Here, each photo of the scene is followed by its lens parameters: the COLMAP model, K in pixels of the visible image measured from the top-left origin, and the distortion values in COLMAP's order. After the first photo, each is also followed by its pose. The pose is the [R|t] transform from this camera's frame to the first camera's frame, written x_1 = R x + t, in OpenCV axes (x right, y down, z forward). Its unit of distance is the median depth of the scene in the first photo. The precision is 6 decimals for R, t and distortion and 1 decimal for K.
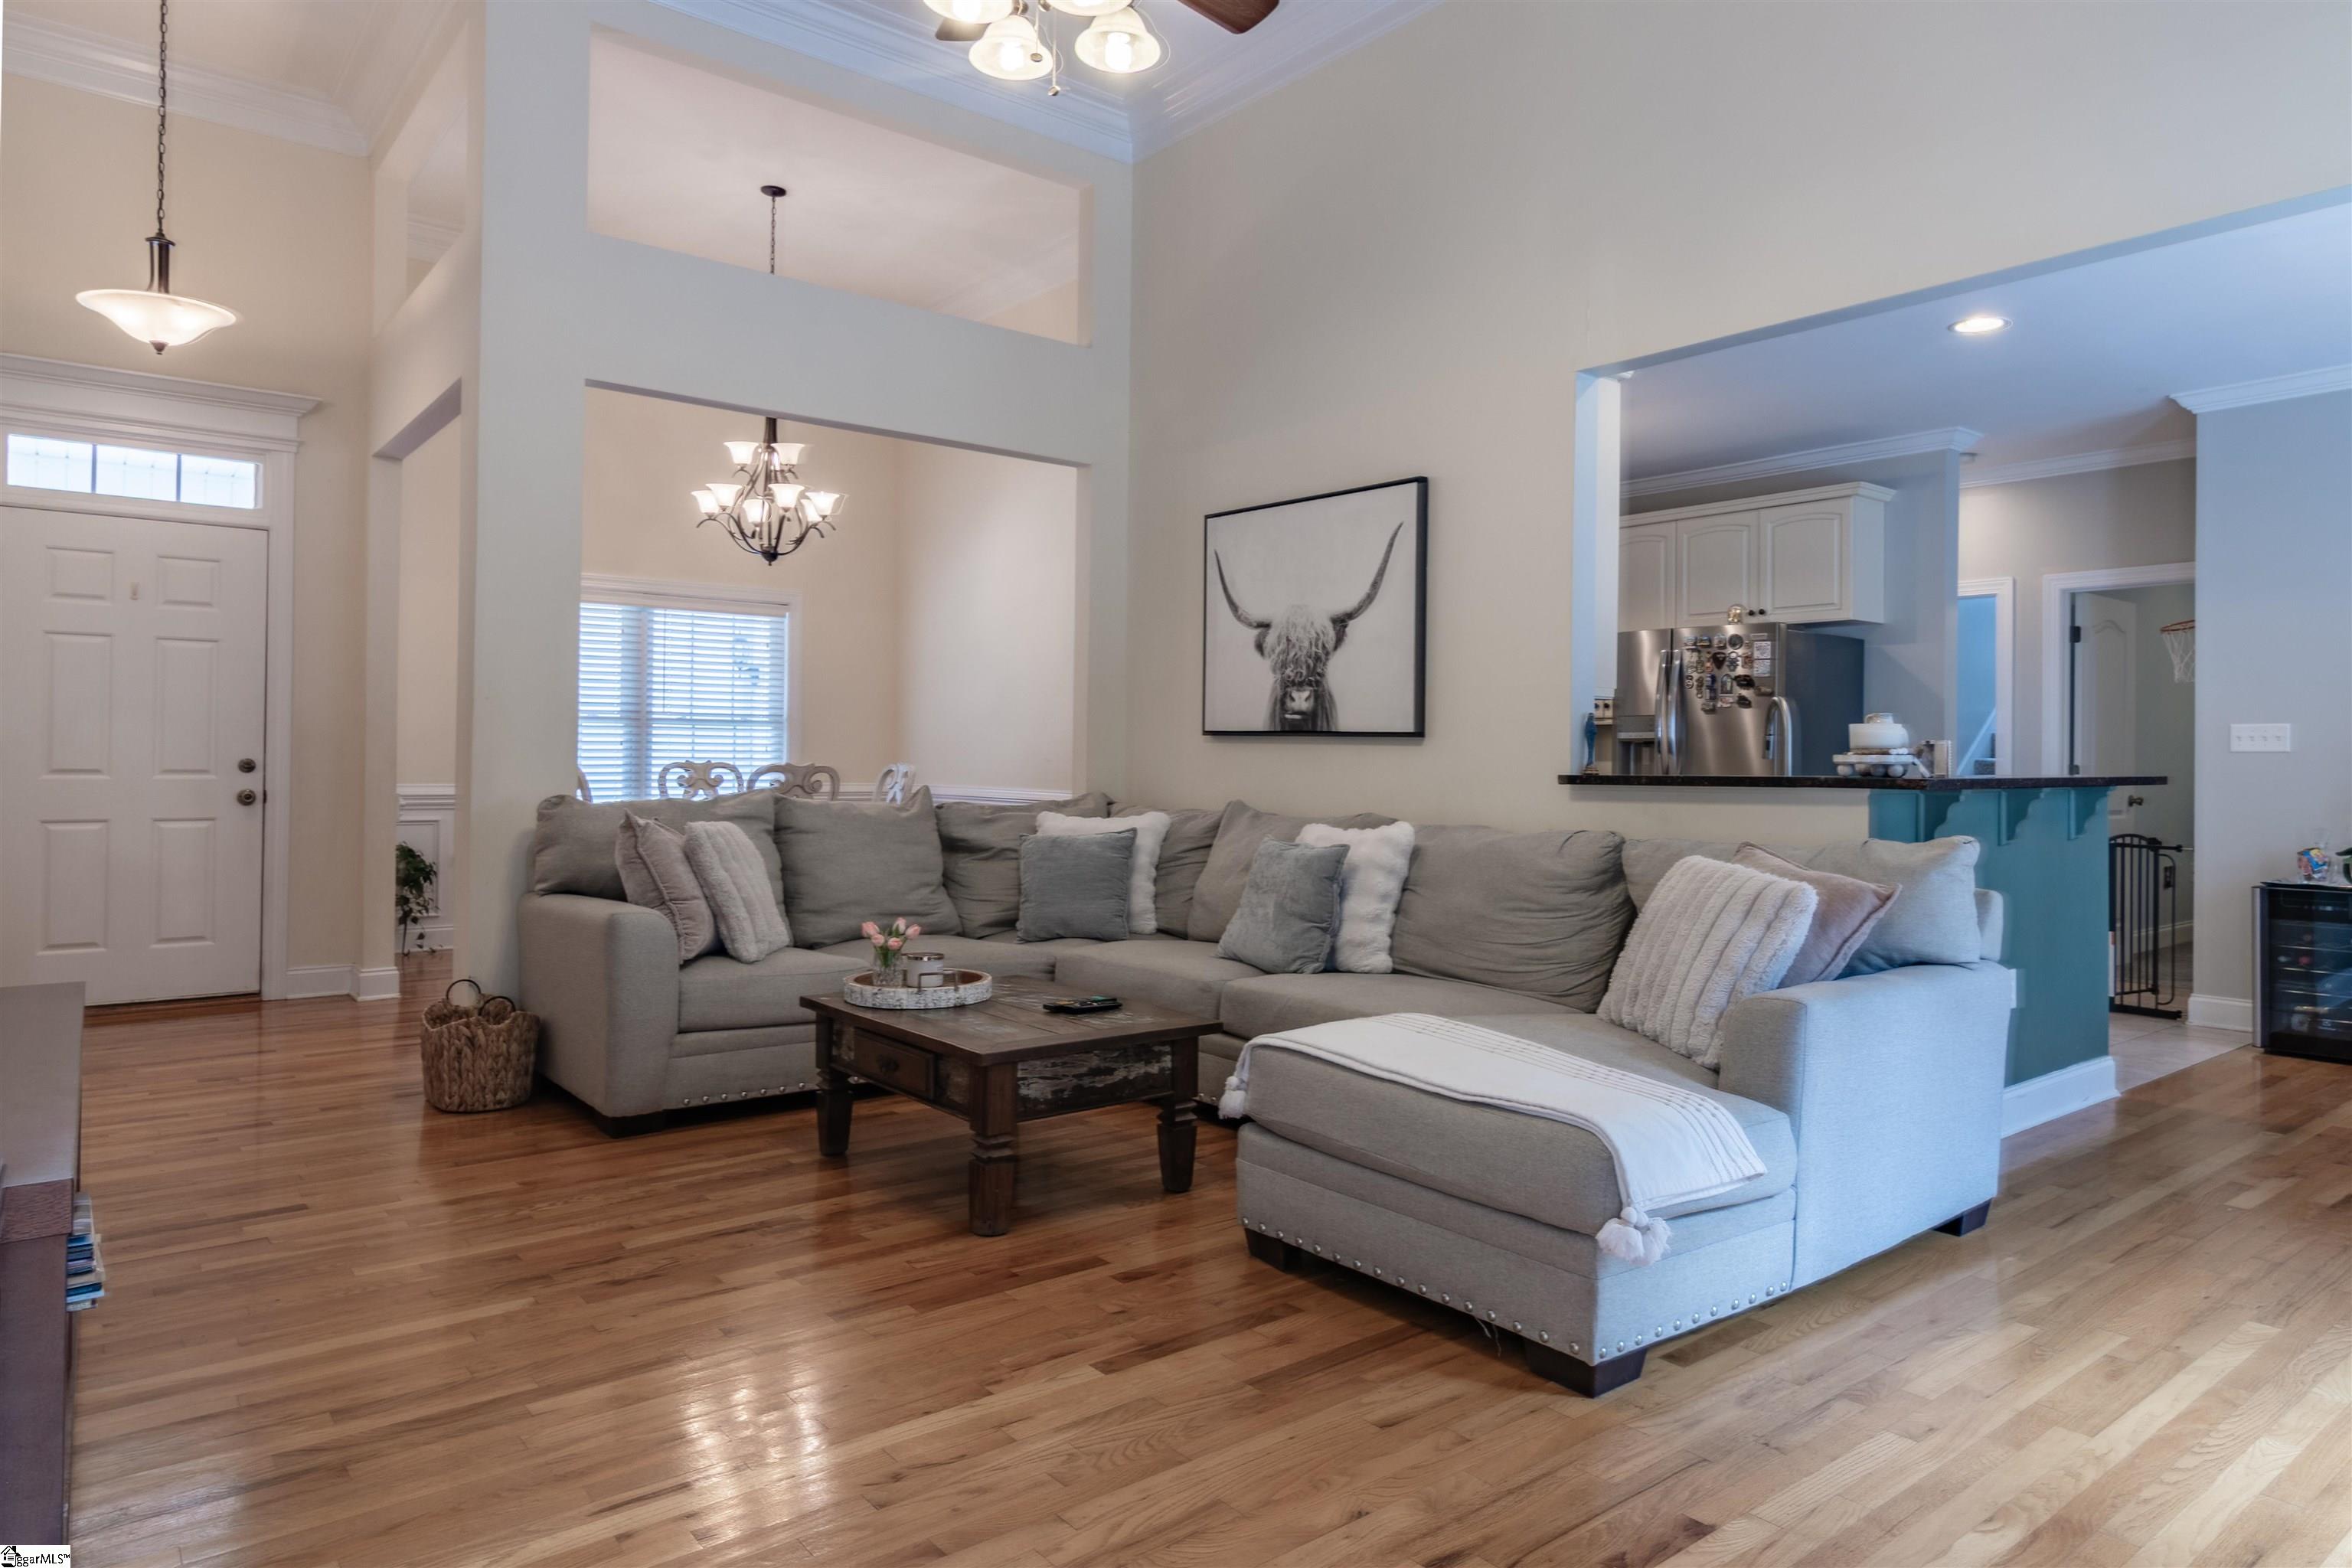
lens RADIAL K [[1388.8, 0, 1271.0], [0, 1388.8, 737.3], [0, 0, 1]] dist [0.003302, 0.000823]
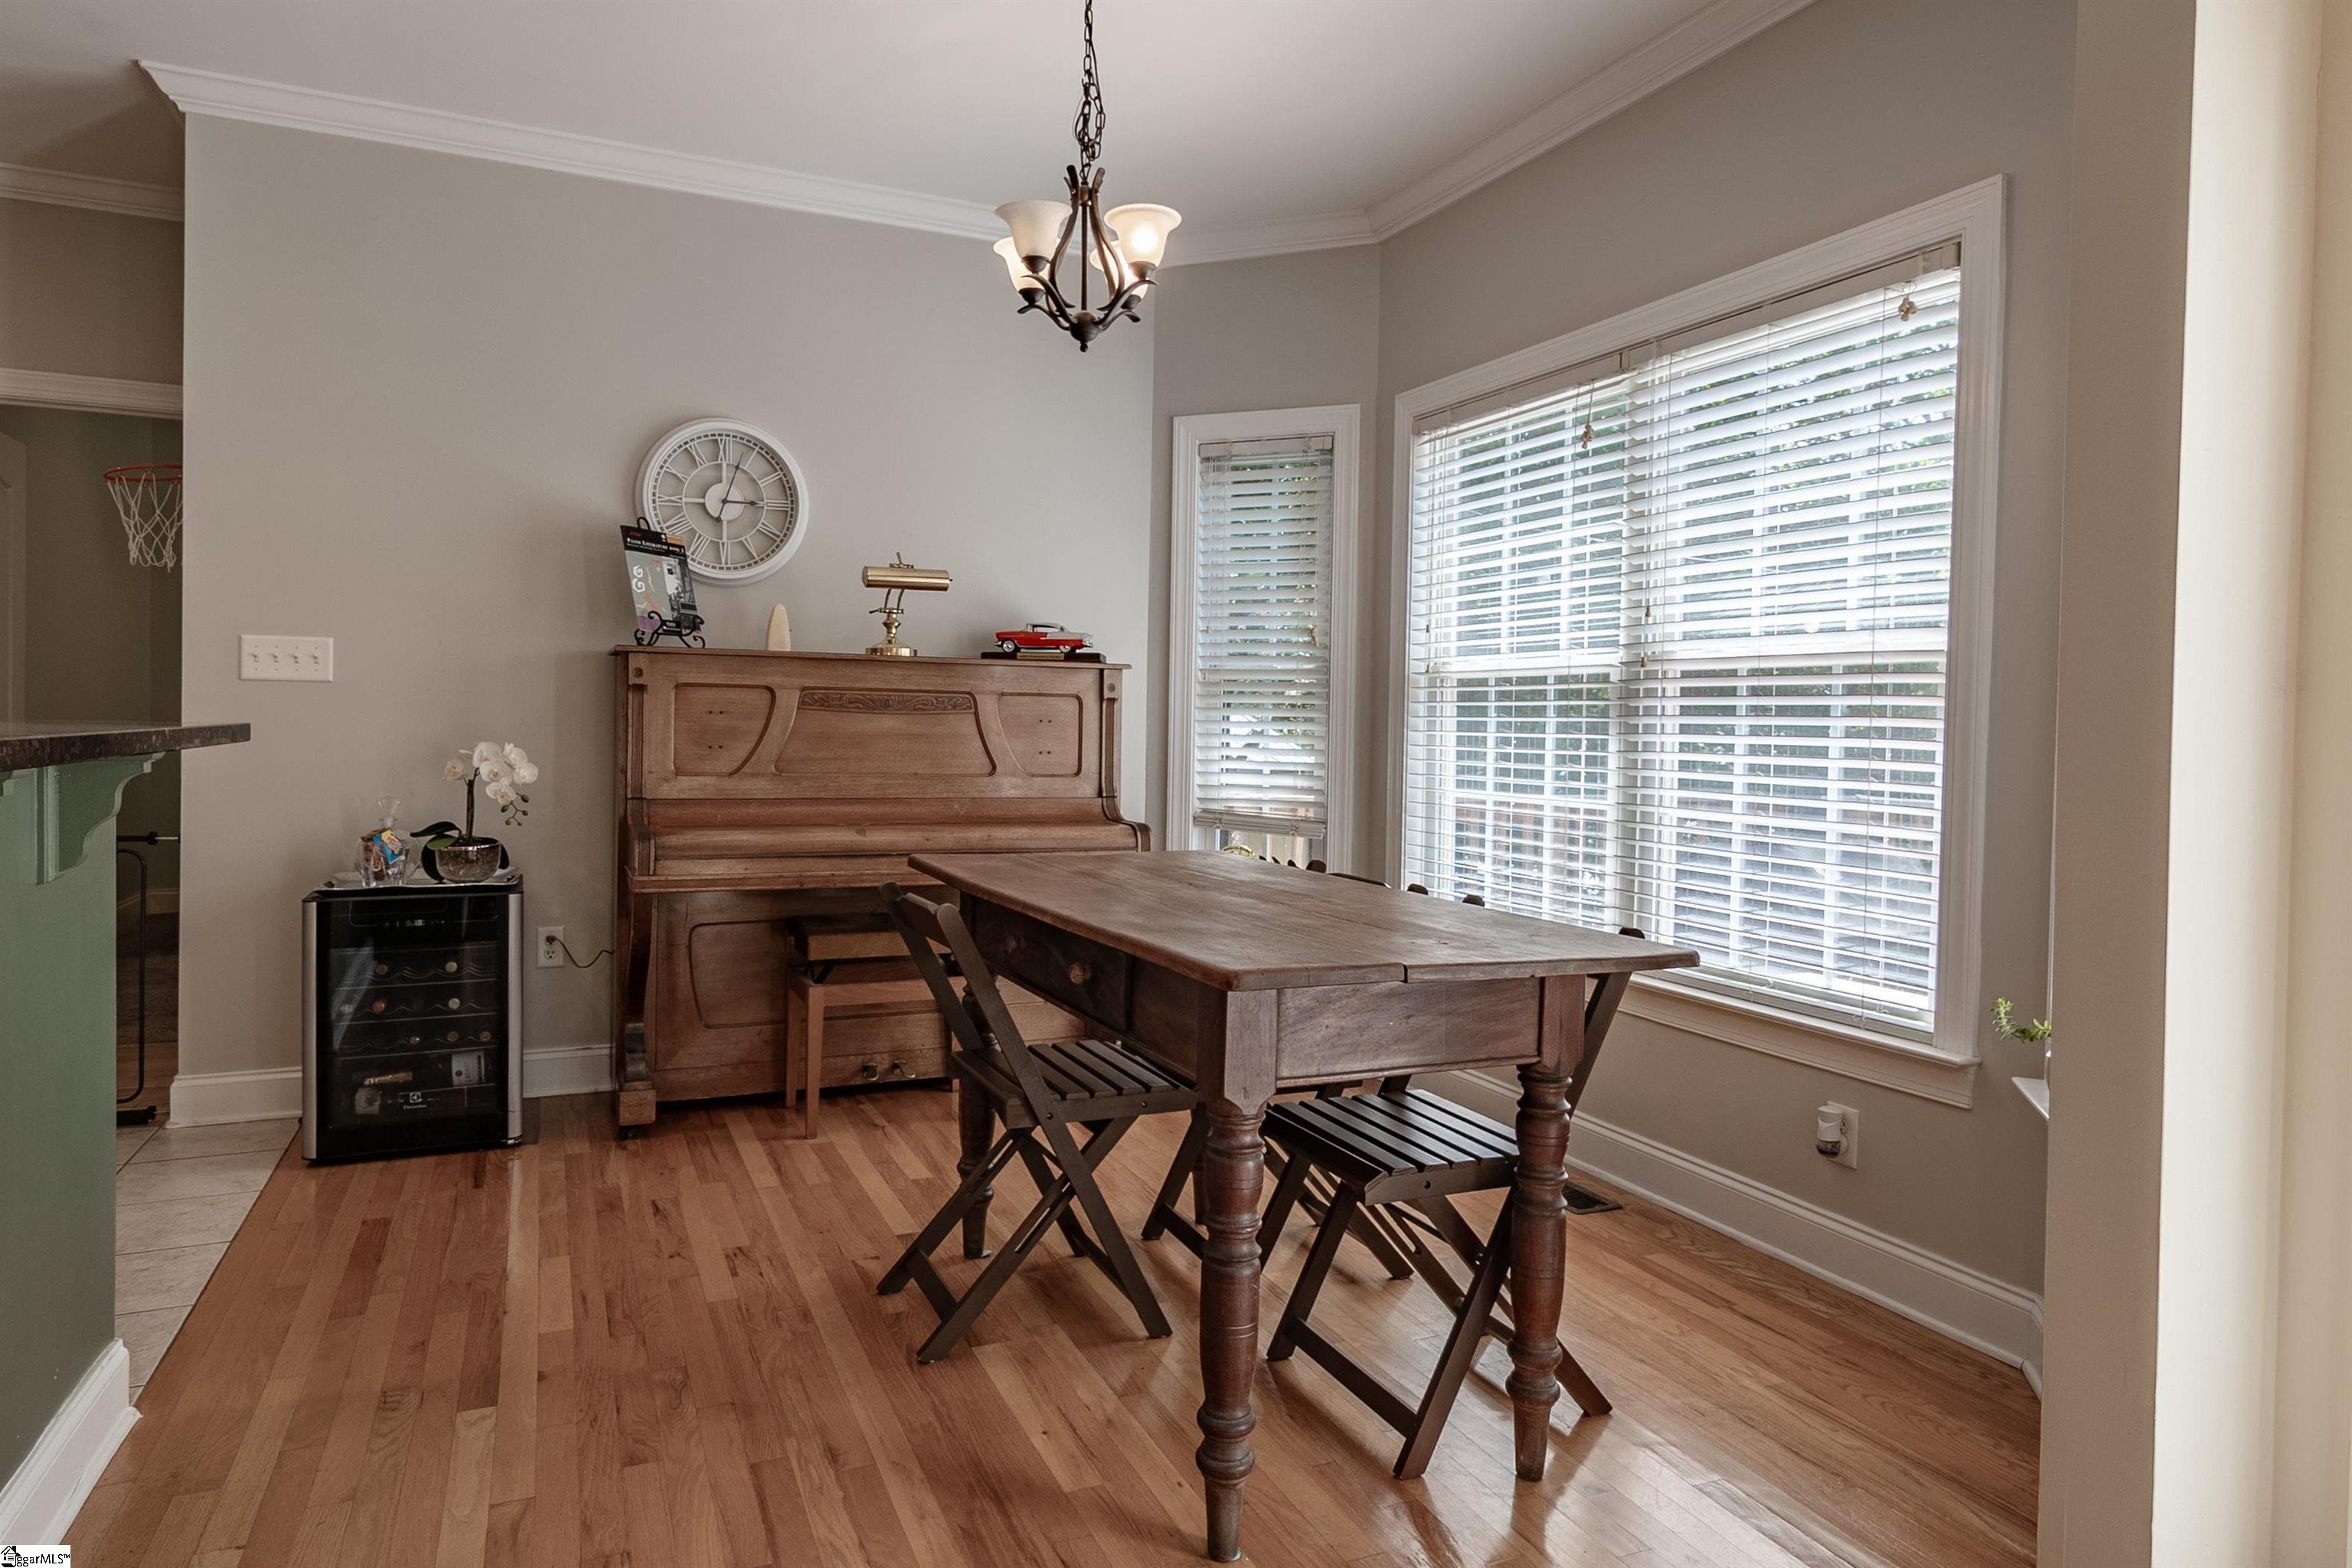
lens RADIAL K [[1380.2, 0, 1159.4], [0, 1380.2, 752.0], [0, 0, 1]] dist [-0.001918, 0.001140]
pose [[0.280455, -0.025196, 0.959536, 0.305925], [-0.030766, 0.998906, 0.035222, 0.012472], [-0.959374, -0.039400, 0.279373, 0.624169]]
